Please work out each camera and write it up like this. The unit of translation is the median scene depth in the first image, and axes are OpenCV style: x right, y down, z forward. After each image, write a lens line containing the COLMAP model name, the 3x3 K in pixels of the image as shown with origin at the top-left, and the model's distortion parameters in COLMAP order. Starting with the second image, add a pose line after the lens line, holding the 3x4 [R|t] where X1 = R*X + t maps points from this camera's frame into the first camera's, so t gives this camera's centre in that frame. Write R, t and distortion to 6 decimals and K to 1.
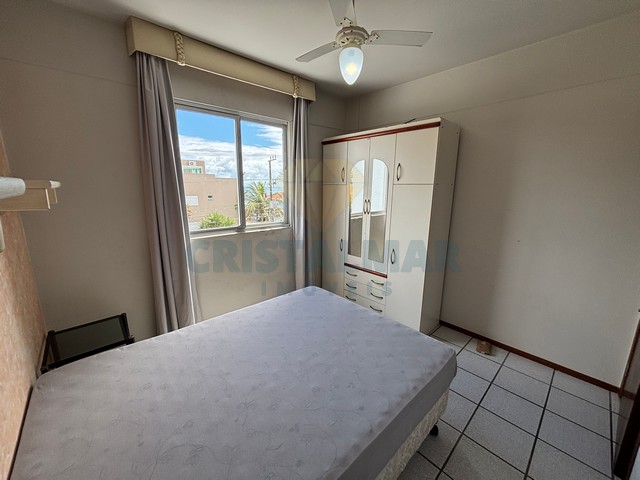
lens RADIAL K [[256.9, 0, 320.0], [0, 256.9, 240.0], [0, 0, 1]] dist [-0.001855, -0.000198]
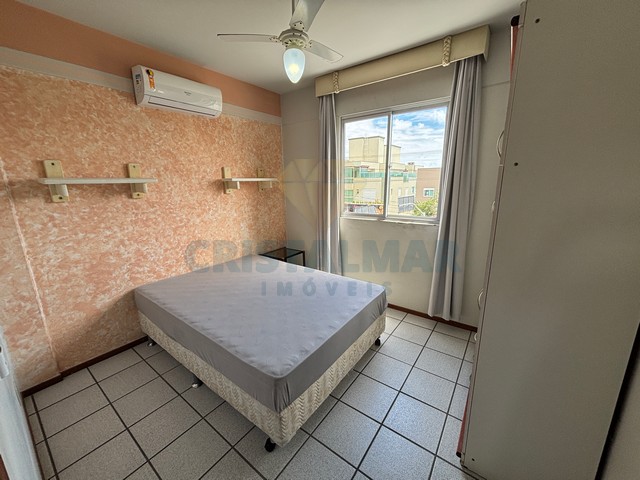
lens RADIAL K [[256.9, 0, 320.0], [0, 256.9, 240.0], [0, 0, 1]] dist [-0.001855, -0.000198]
pose [[0.197058, 0.213270, -0.956914, 0.944104], [-0.183737, 0.966792, 0.177635, -0.125678], [0.963021, 0.140816, 0.229700, 0.673661]]
